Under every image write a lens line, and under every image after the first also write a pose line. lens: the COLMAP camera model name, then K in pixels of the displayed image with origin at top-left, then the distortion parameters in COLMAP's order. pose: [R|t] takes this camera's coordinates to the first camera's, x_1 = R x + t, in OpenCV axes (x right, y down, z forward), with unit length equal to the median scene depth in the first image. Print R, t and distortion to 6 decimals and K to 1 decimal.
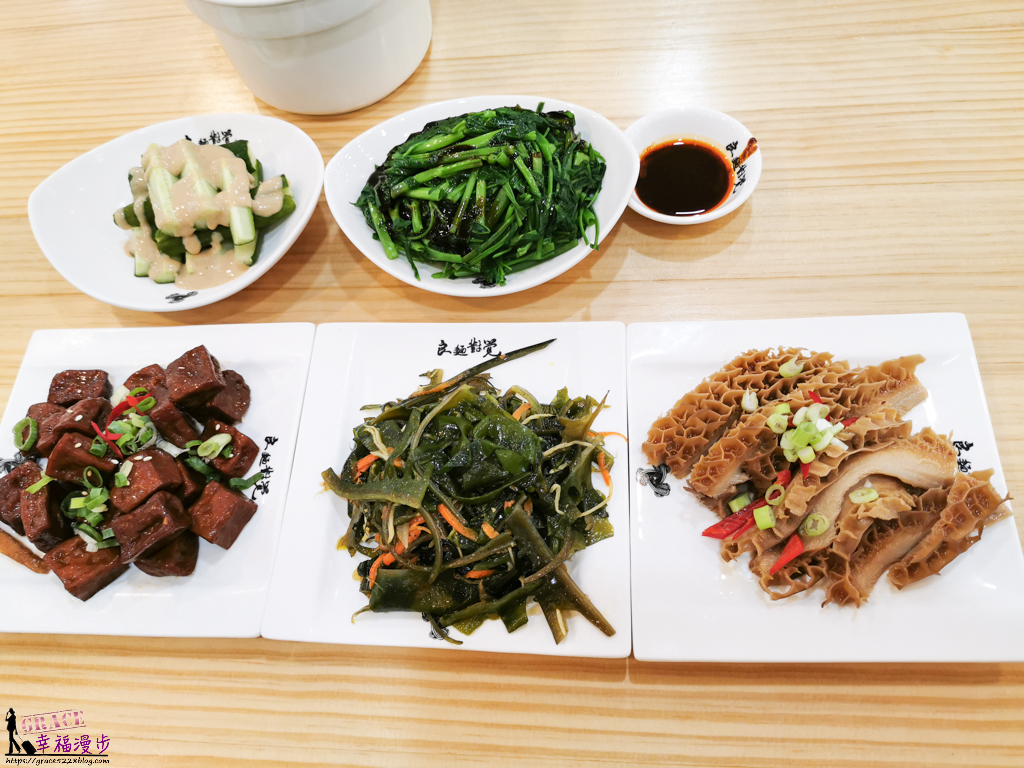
lens RADIAL K [[809.6, 0, 512.0], [0, 809.6, 384.0], [0, 0, 1]] dist [0.008205, -0.067473]
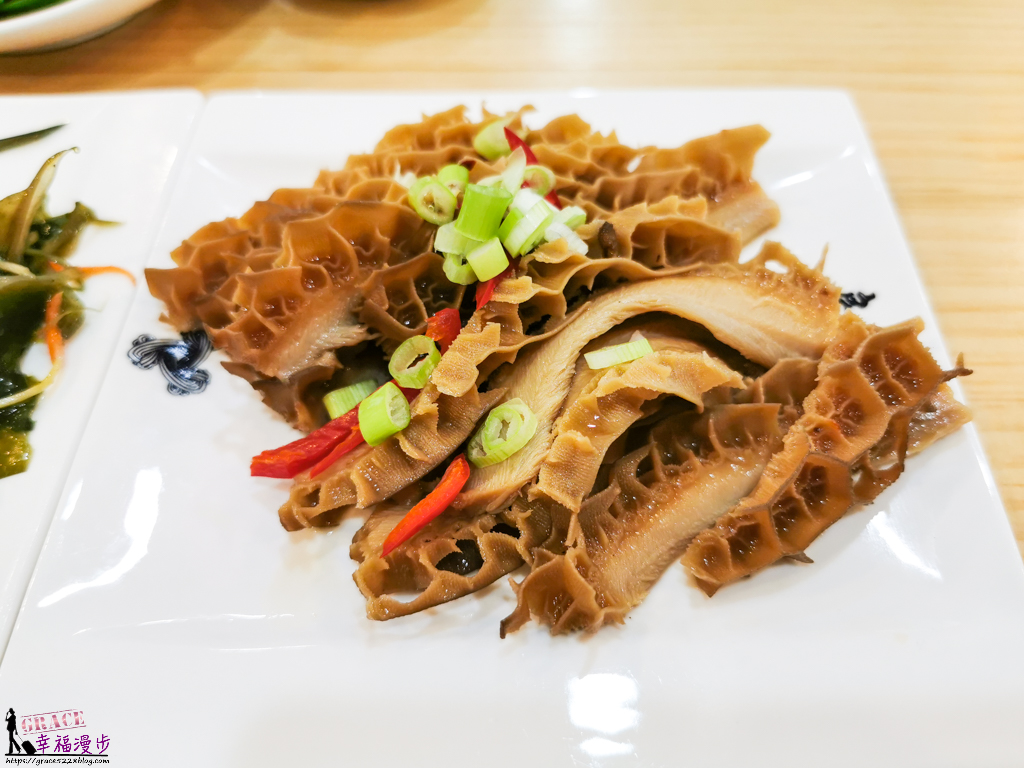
lens RADIAL K [[880.1, 0, 512.0], [0, 880.1, 384.0], [0, 0, 1]] dist [-0.043930, -0.000582]
pose [[0.991907, 0.045058, 0.118701, 0.267246], [-0.024015, 0.984617, -0.173071, 0.184817], [-0.124673, 0.168820, 0.977730, 0.471472]]
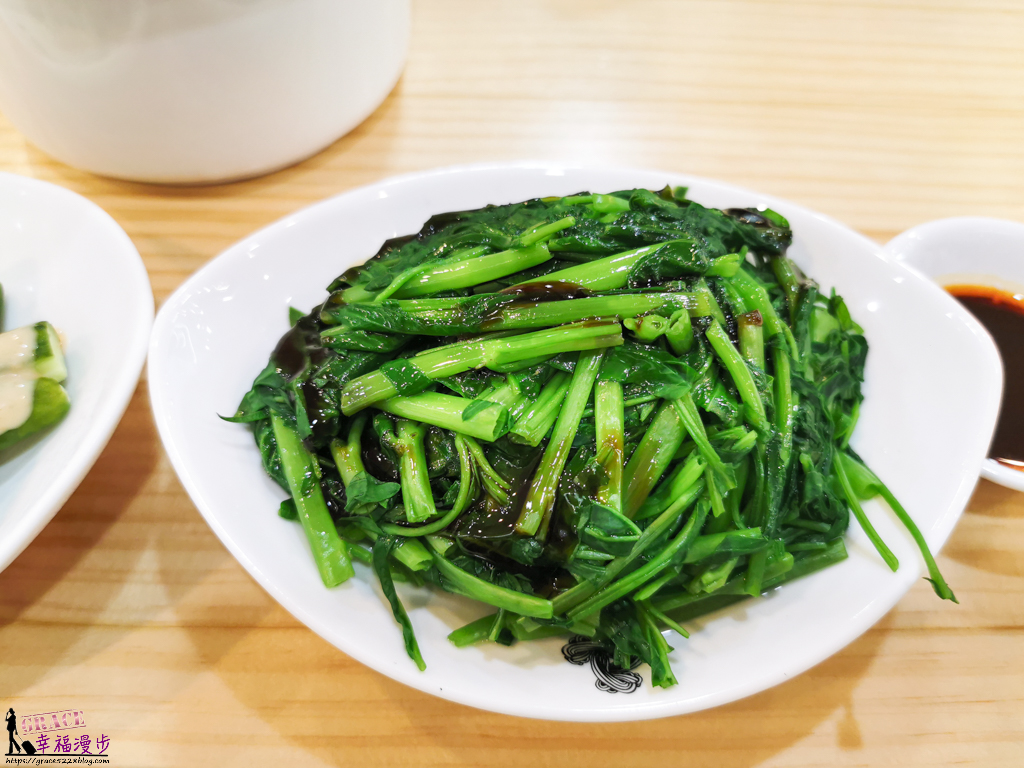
lens RADIAL K [[855.1, 0, 512.0], [0, 855.1, 384.0], [0, 0, 1]] dist [0.003983, -0.092503]
pose [[0.988344, 0.035667, 0.147998, -0.135048], [-0.016628, 0.991643, -0.127939, -0.201688], [-0.151324, 0.123987, 0.980677, 0.637920]]
